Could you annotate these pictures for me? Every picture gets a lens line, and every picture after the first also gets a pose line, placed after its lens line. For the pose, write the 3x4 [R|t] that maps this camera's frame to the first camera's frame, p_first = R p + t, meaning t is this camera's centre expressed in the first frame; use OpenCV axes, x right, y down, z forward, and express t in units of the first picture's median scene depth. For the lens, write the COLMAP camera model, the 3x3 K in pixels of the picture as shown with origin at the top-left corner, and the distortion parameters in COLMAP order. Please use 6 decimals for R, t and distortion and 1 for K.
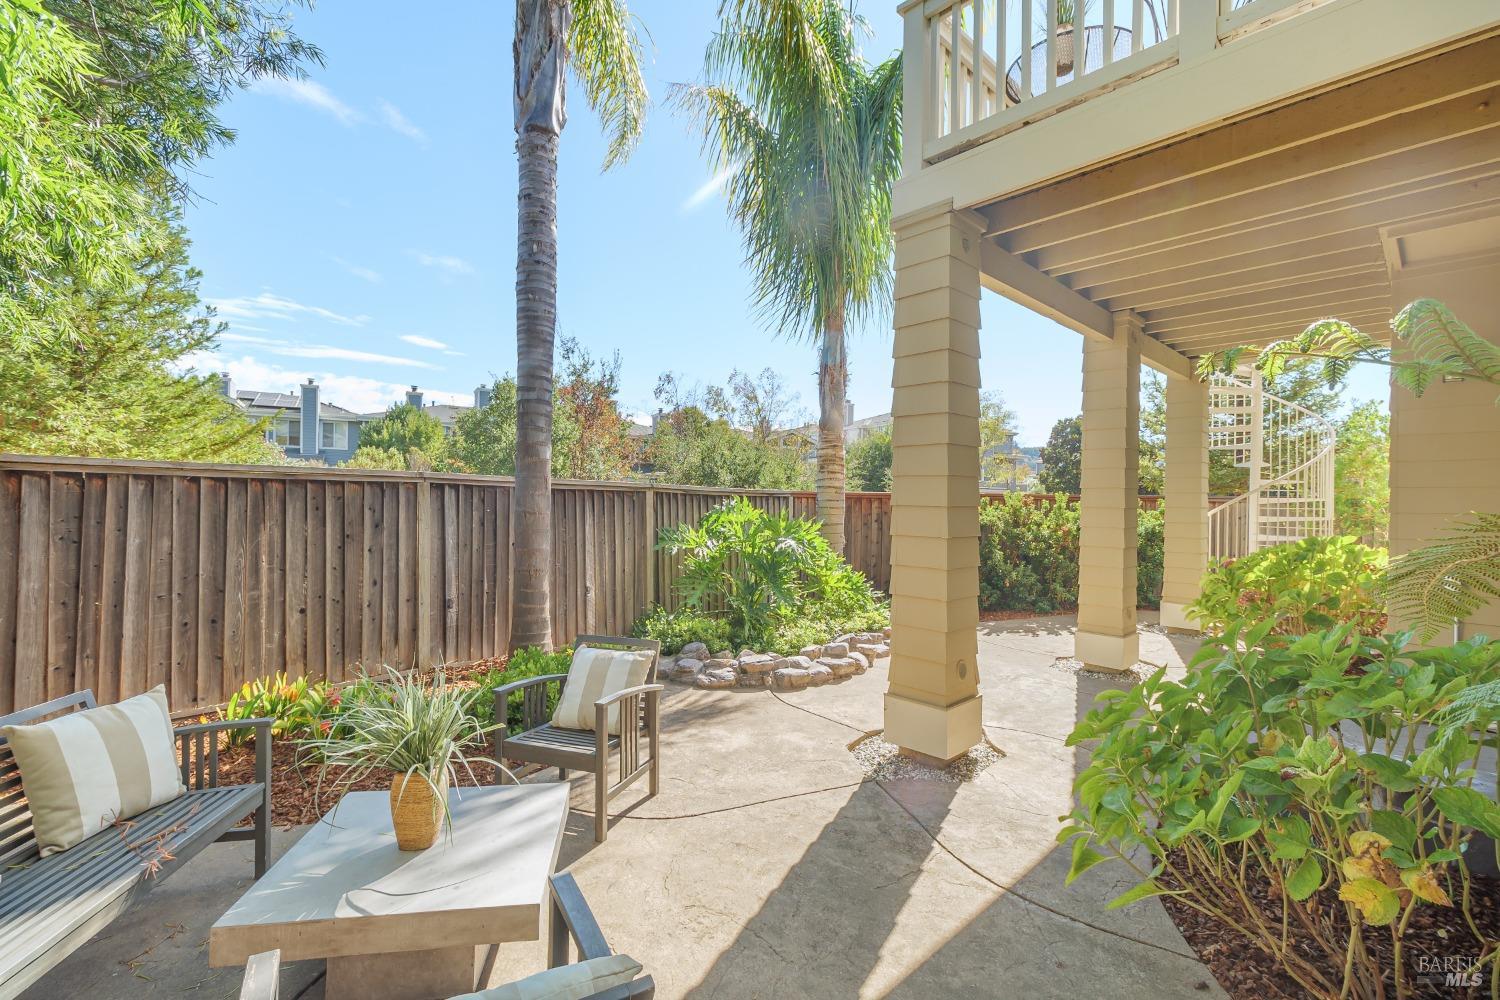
lens RADIAL K [[662.4, 0, 750.0], [0, 662.4, 500.0], [0, 0, 1]] dist [0.001036, 0.000113]
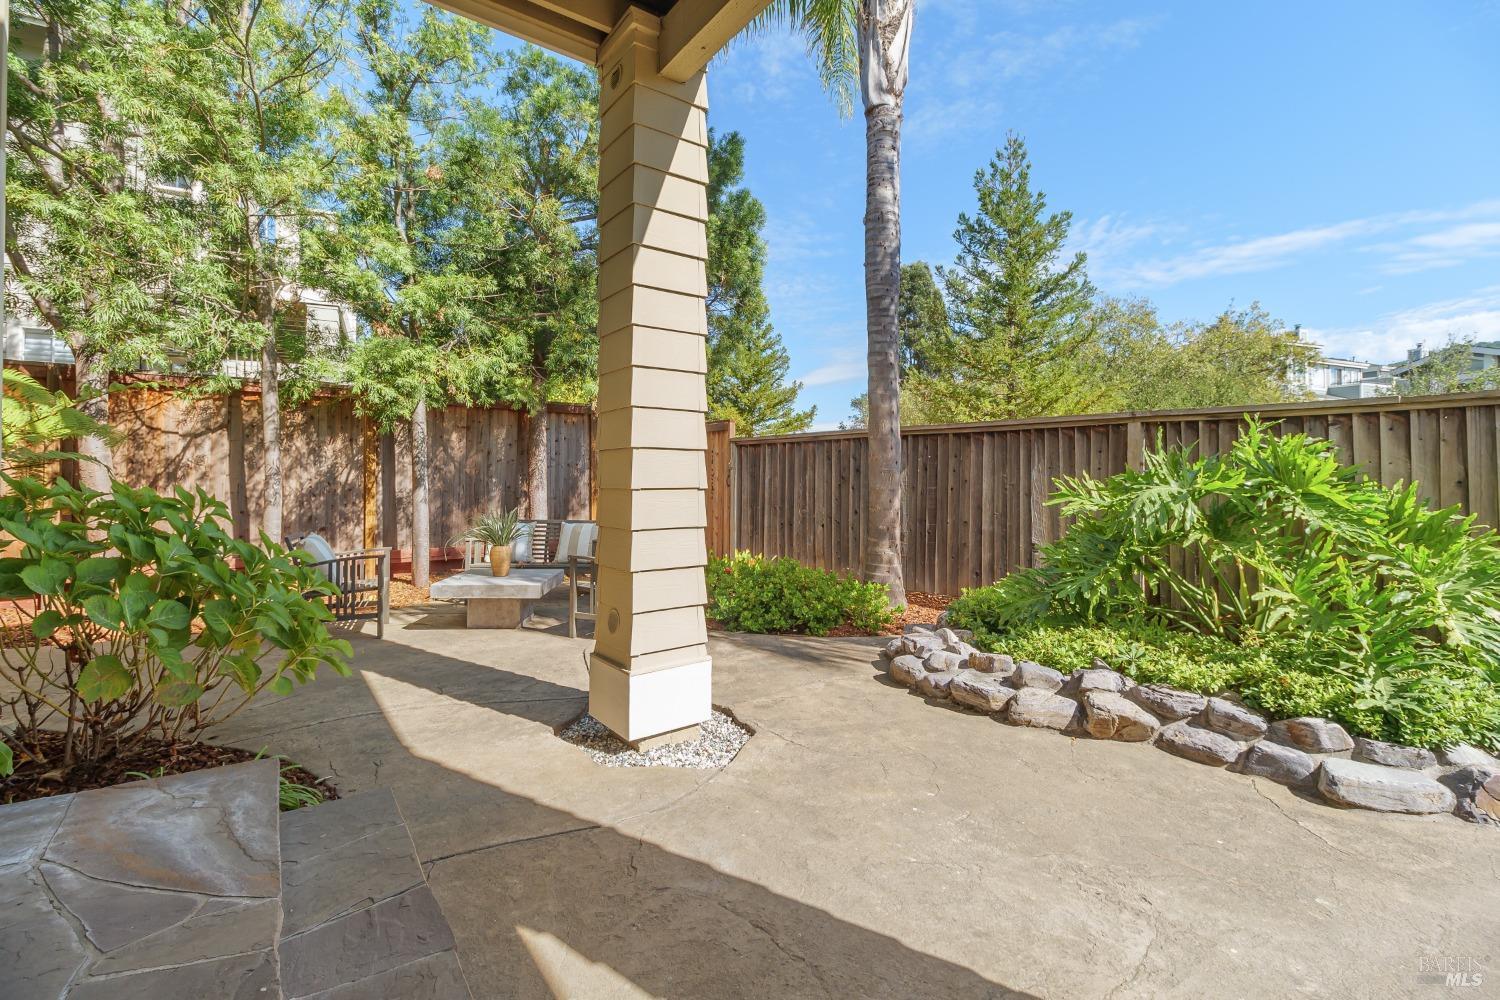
lens RADIAL K [[662.4, 0, 750.0], [0, 662.4, 500.0], [0, 0, 1]] dist [0.001036, 0.000113]
pose [[-0.122333, 0.014417, -0.992384, 0.893238], [0.001141, 0.999896, 0.014385, 0.089251], [0.992488, 0.000628, -0.122337, 1.058302]]
